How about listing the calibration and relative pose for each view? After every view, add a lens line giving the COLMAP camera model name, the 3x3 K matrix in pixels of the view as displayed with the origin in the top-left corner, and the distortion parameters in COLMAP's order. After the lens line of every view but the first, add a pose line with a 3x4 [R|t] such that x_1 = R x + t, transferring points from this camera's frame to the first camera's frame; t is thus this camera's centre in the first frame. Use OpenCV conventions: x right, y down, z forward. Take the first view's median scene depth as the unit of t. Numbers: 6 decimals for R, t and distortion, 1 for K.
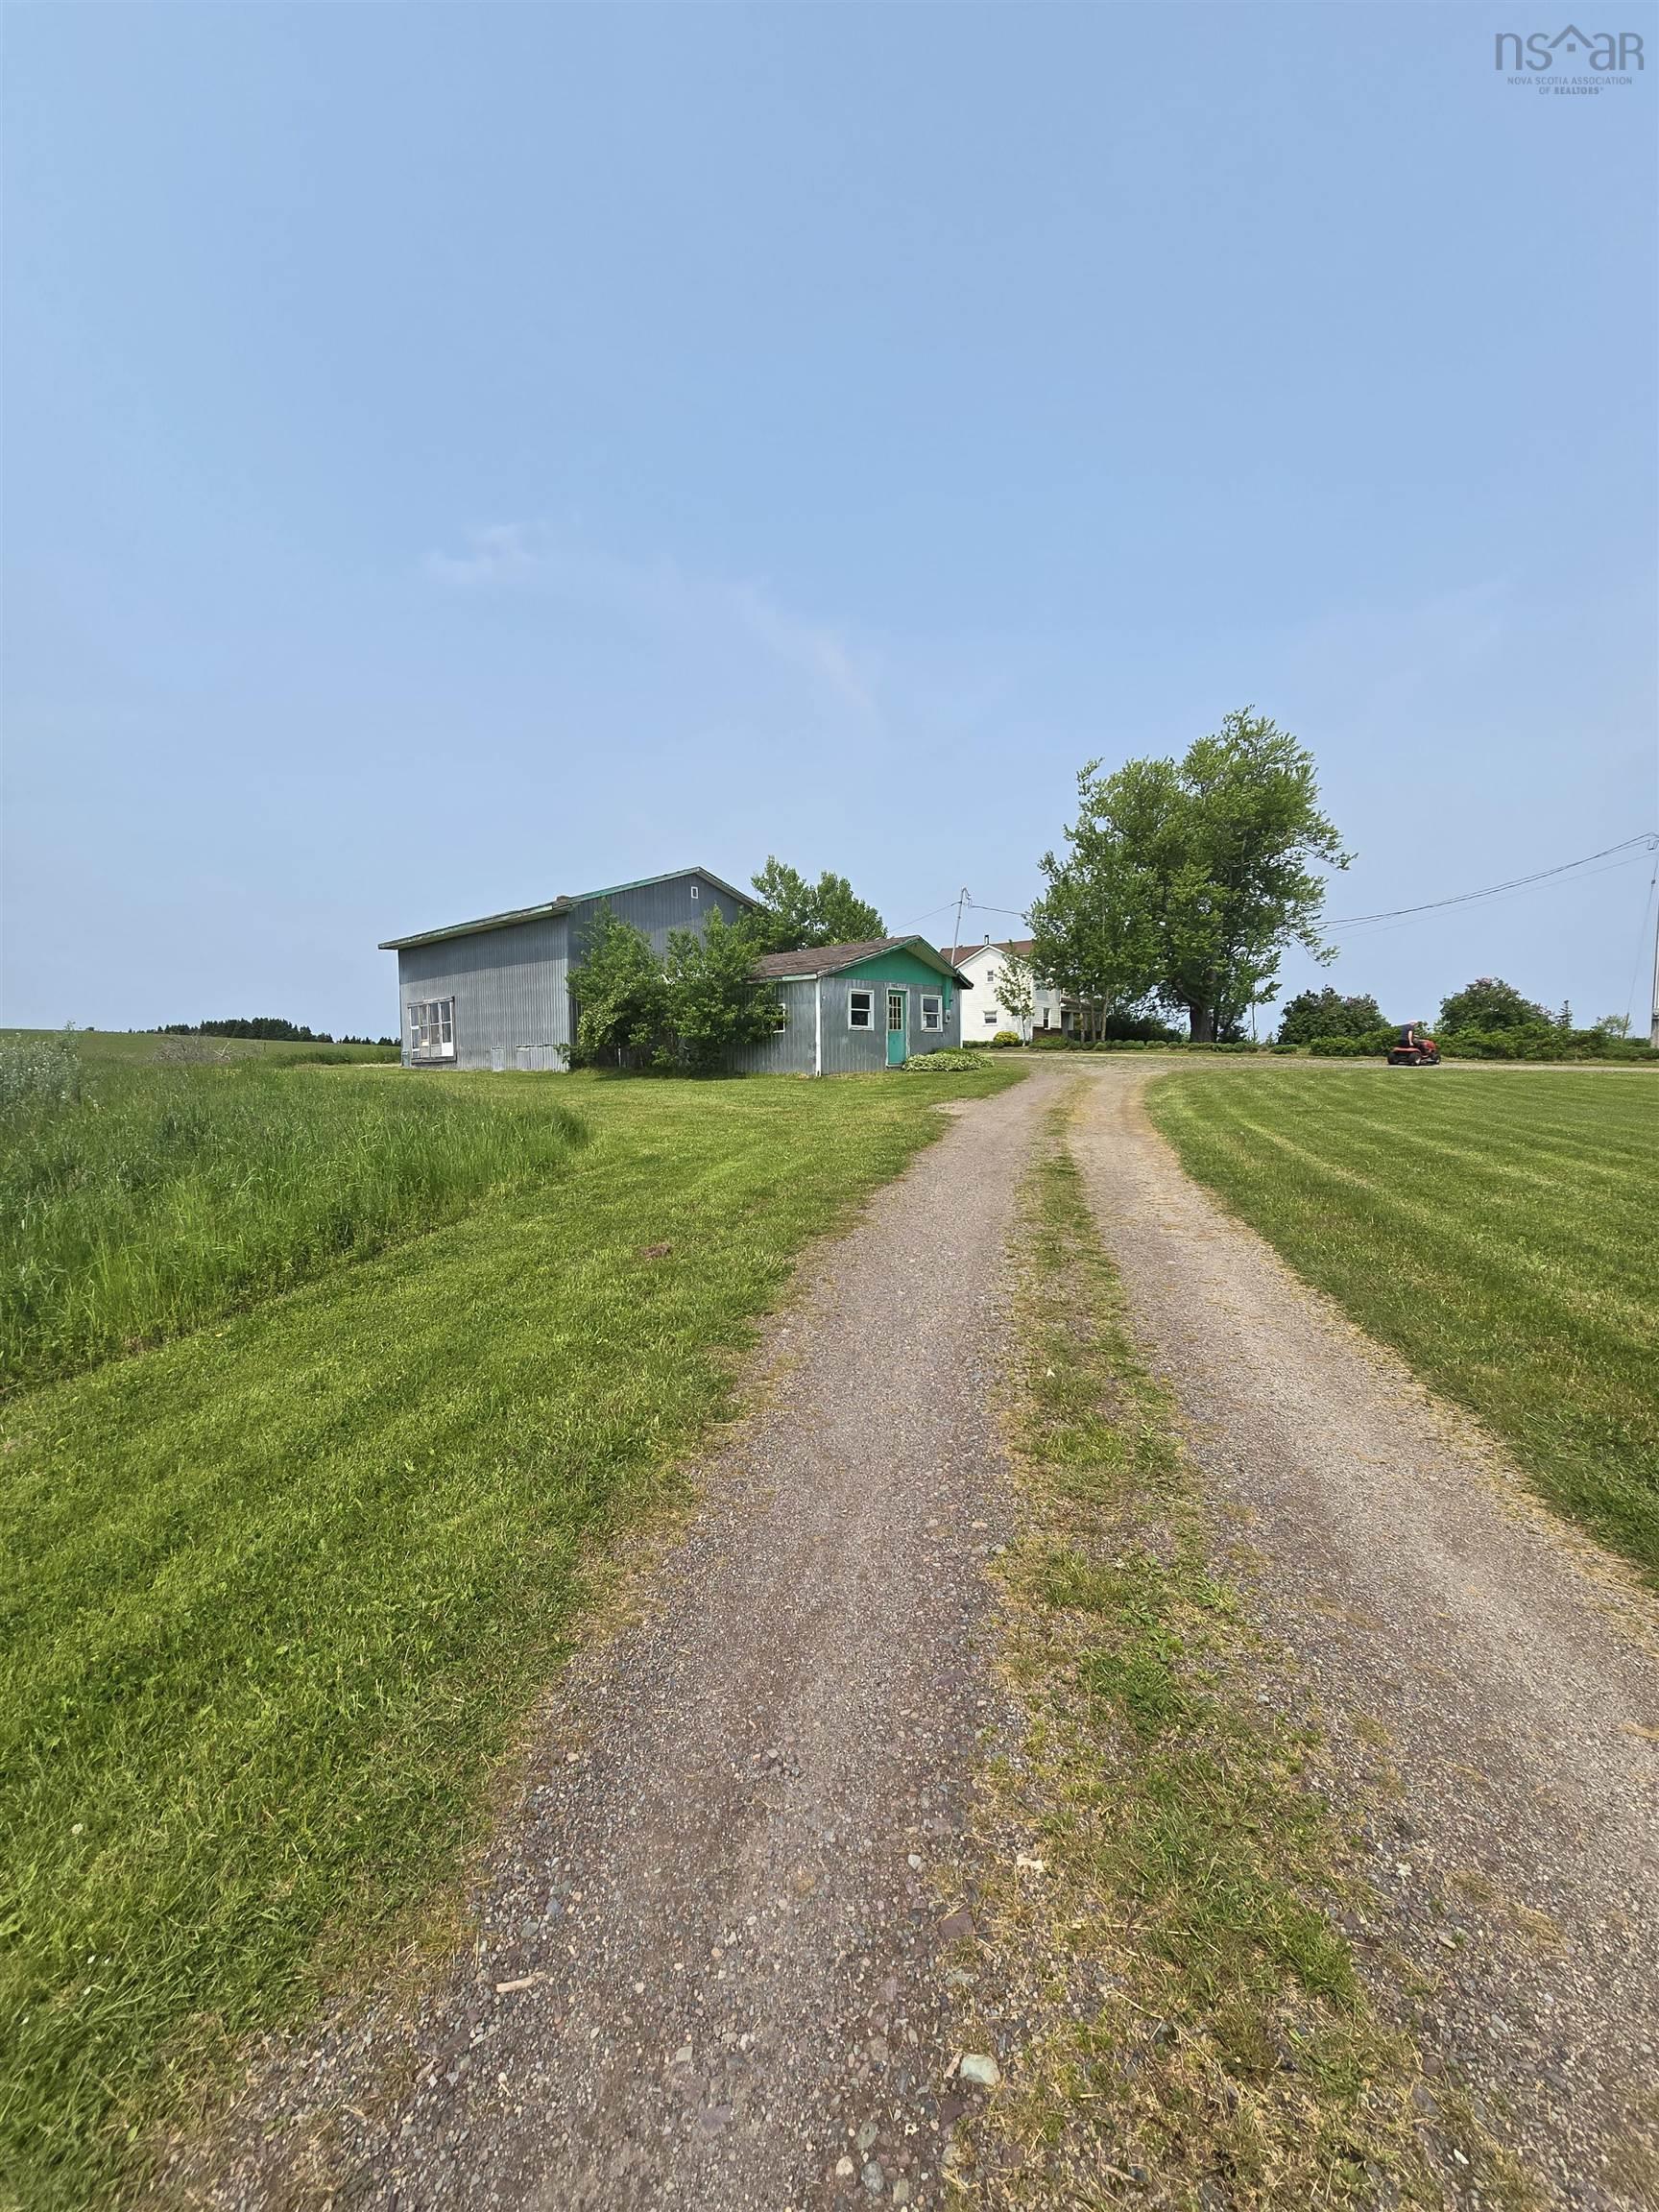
lens RADIAL K [[885.2, 0, 820.1], [0, 885.2, 1104.9], [0, 0, 1]] dist [-0.018546, 0.004801]
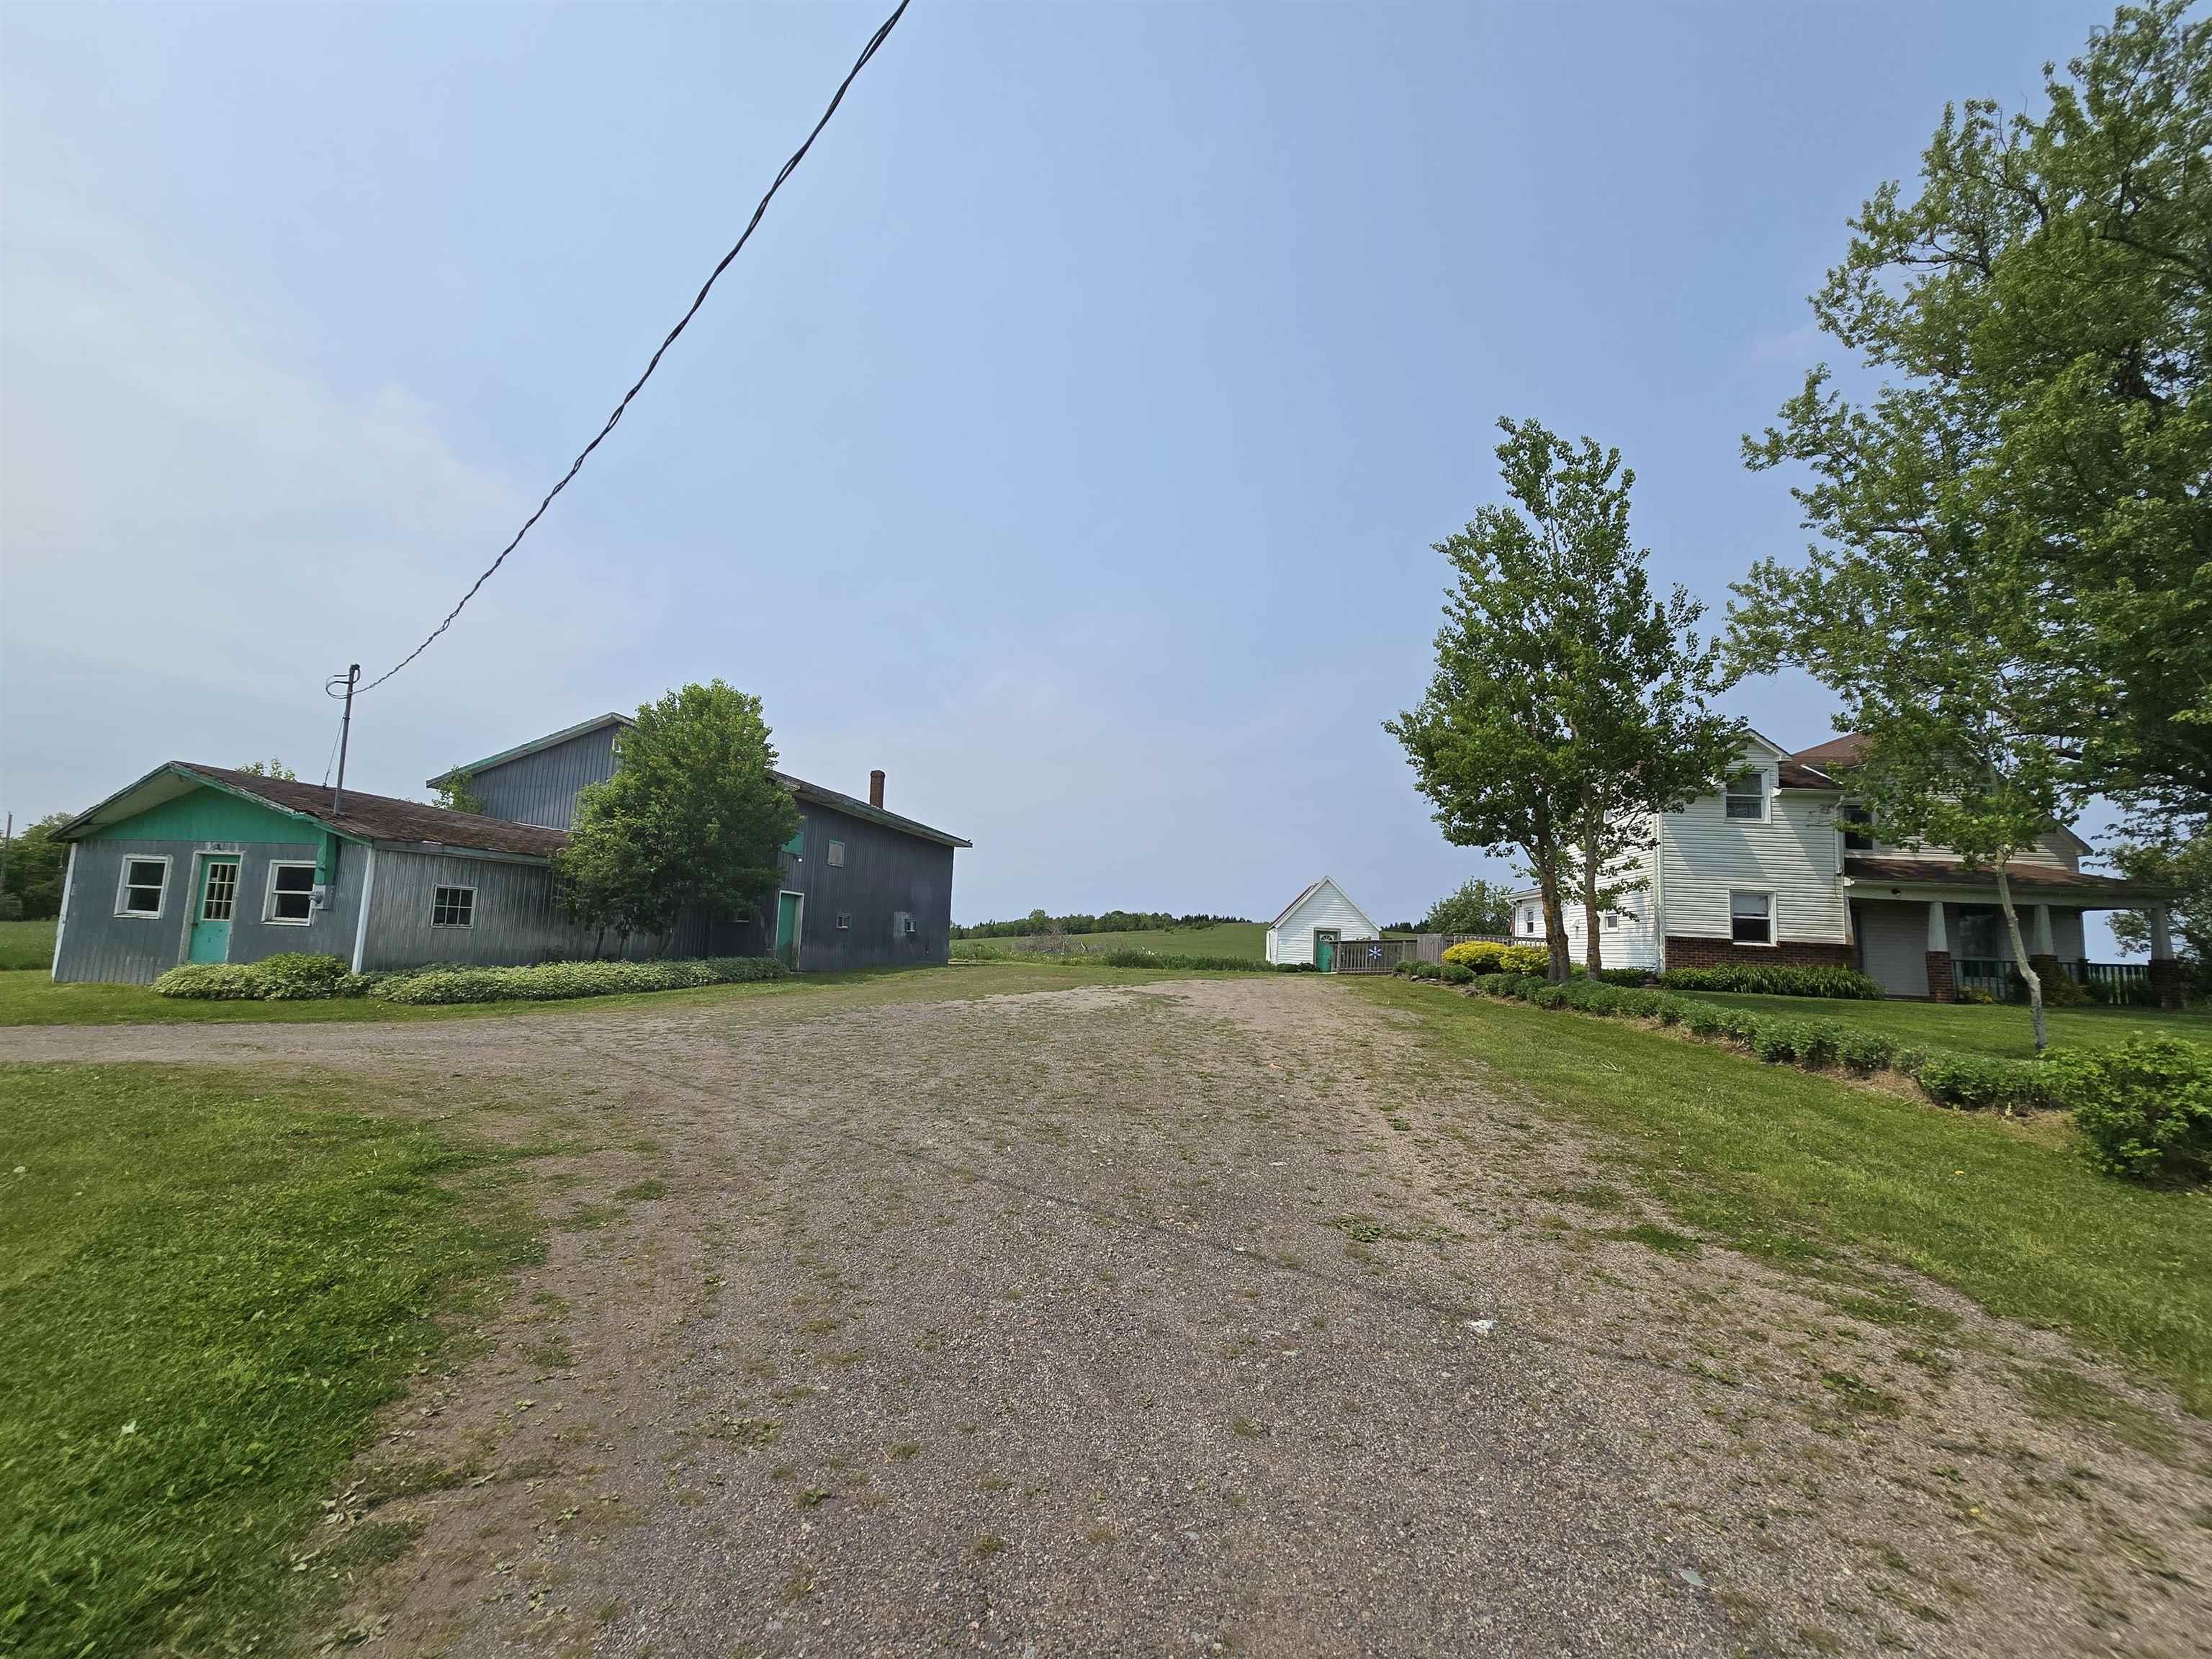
lens RADIAL K [[884.2, 0, 1111.4], [0, 884.2, 880.9], [0, 0, 1]] dist [0.000792, 0.004657]
pose [[0.516855, -0.027761, -0.855623, 0.514359], [-0.093543, 0.991658, -0.088681, -0.063206], [0.850947, 0.125873, 0.509947, 0.669154]]
